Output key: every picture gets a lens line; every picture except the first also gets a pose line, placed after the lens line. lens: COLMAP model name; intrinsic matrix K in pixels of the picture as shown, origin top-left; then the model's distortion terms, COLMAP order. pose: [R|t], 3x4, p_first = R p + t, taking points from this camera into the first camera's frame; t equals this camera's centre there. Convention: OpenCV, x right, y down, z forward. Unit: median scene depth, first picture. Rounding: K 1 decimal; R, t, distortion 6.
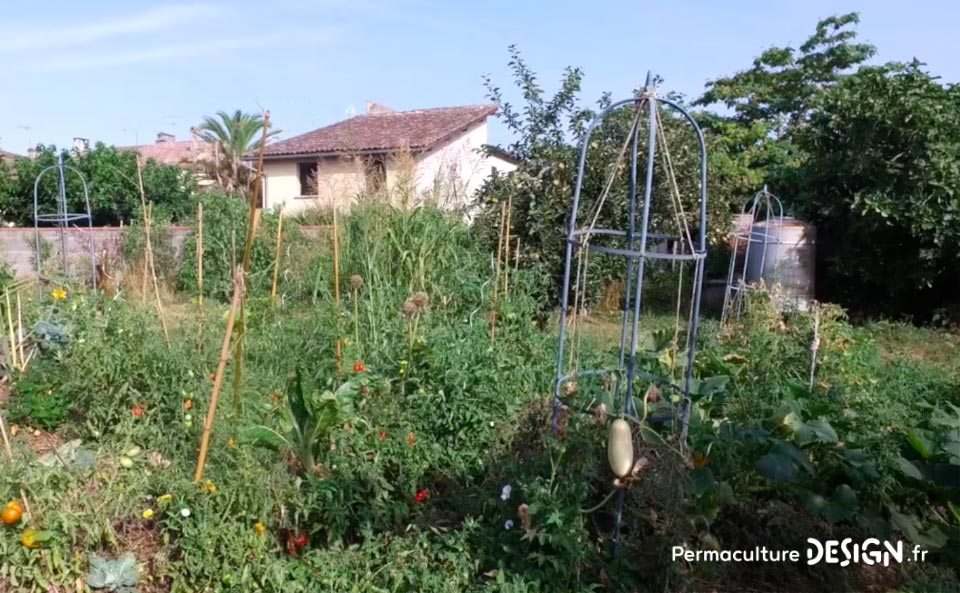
lens RADIAL K [[853.4, 0, 480.0], [0, 853.4, 296.5], [0, 0, 1]] dist [-0.010912, -0.010132]
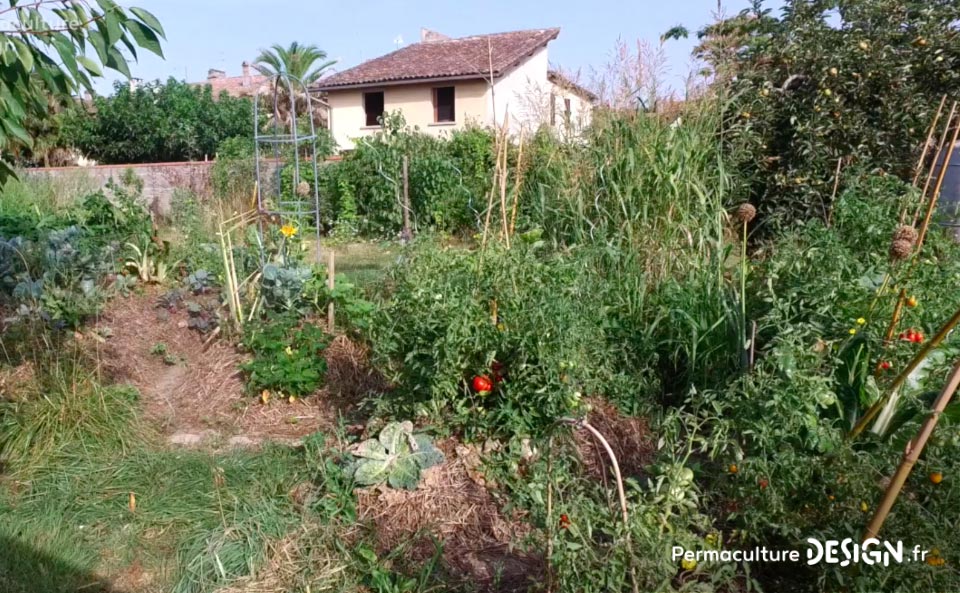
lens RADIAL K [[843.6, 0, 452.0], [0, 843.6, 296.4], [0, 0, 1]] dist [-0.095271, -0.004164]
pose [[0.998096, -0.009170, -0.060997, -0.051875], [0.014076, 0.996656, 0.080490, -0.000578], [0.060055, -0.081195, 0.994887, 0.033451]]
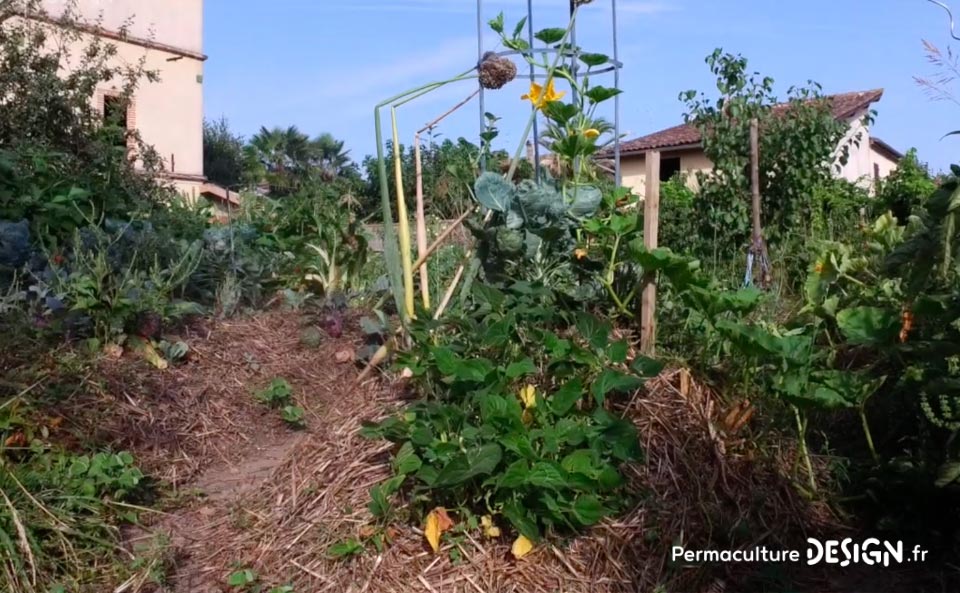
lens RADIAL K [[843.6, 0, 452.0], [0, 843.6, 296.4], [0, 0, 1]] dist [-0.095271, -0.004164]
pose [[0.924278, -0.001508, -0.381718, -0.074013], [-0.013963, 0.999189, -0.037758, 0.016113], [0.381465, 0.040229, 0.923507, 0.127034]]
